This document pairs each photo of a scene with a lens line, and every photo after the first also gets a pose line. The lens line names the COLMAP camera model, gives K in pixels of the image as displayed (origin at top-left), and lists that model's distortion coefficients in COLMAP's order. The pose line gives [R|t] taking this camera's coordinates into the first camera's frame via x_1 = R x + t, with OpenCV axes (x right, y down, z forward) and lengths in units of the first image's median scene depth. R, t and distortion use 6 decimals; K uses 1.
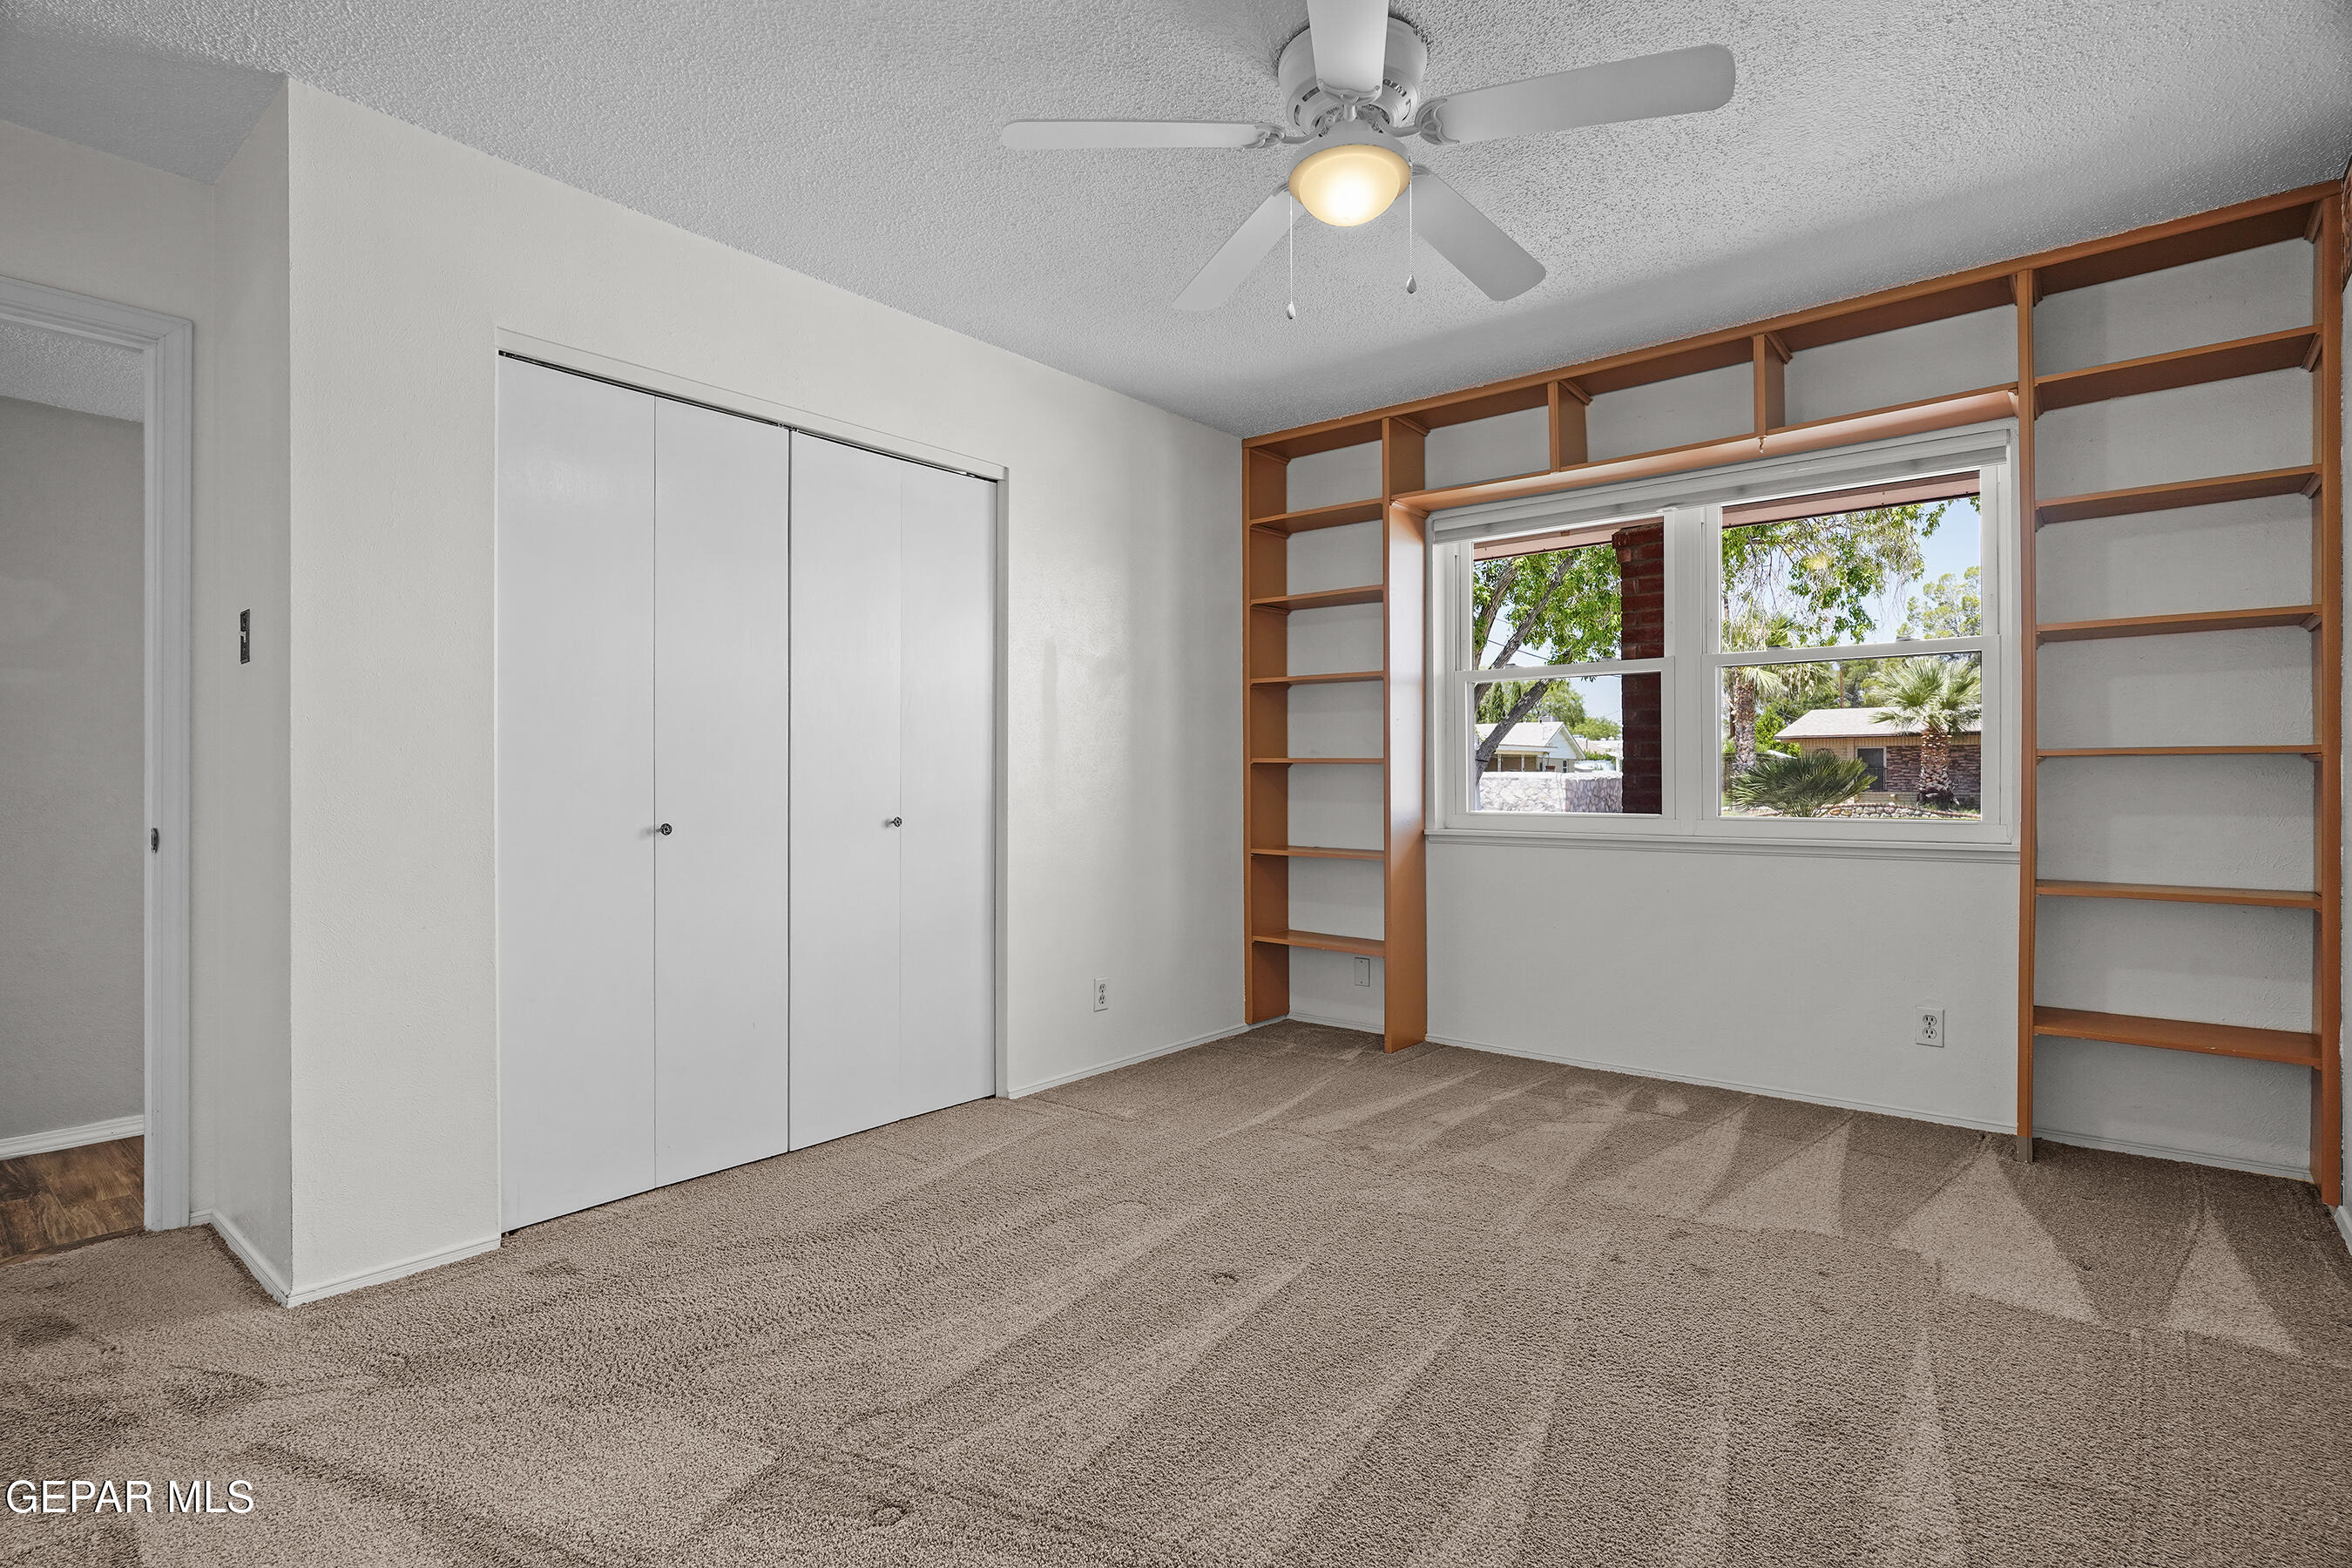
lens RADIAL K [[1121.6, 0, 1162.5], [0, 1121.6, 794.4], [0, 0, 1]] dist [-0.011333, 0.005980]
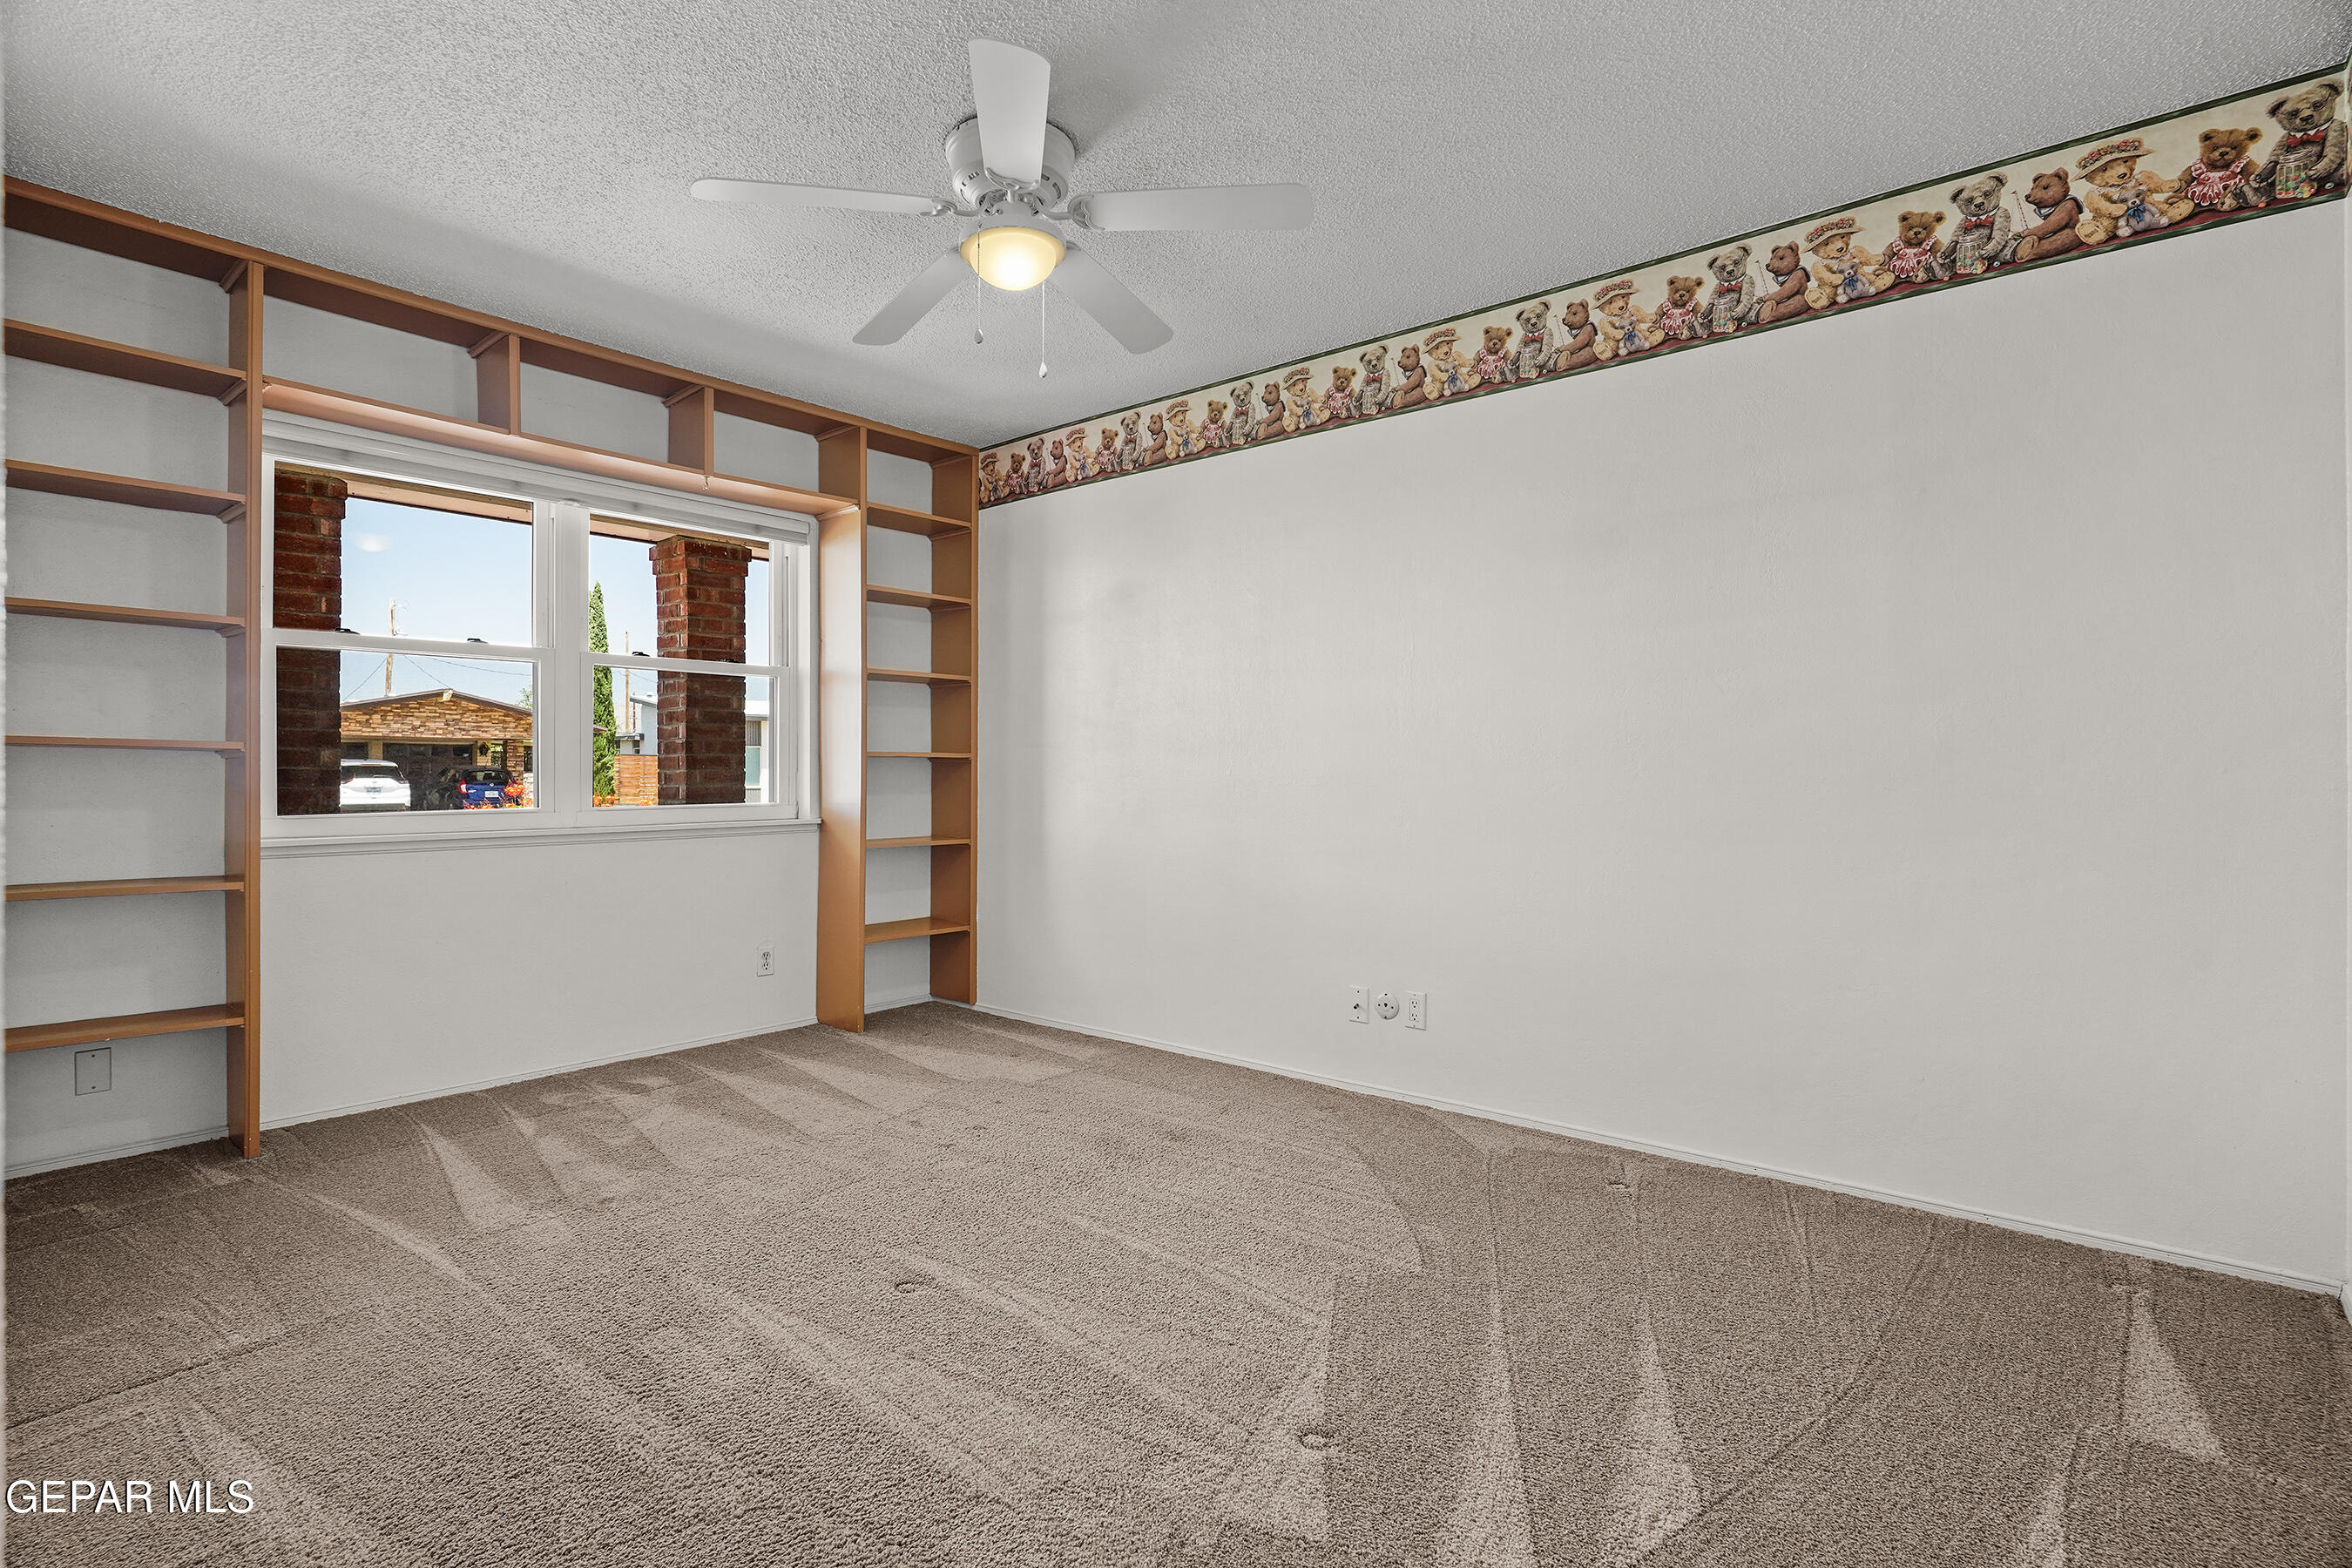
lens RADIAL K [[1121.6, 0, 1161.6], [0, 1121.6, 768.6], [0, 0, 1]] dist [-0.011333, 0.005980]
pose [[0.009626, 0.007803, 0.999923, -0.620471], [0.012816, 0.999886, -0.007926, -0.000791], [-0.999872, 0.012891, 0.009525, 0.522429]]
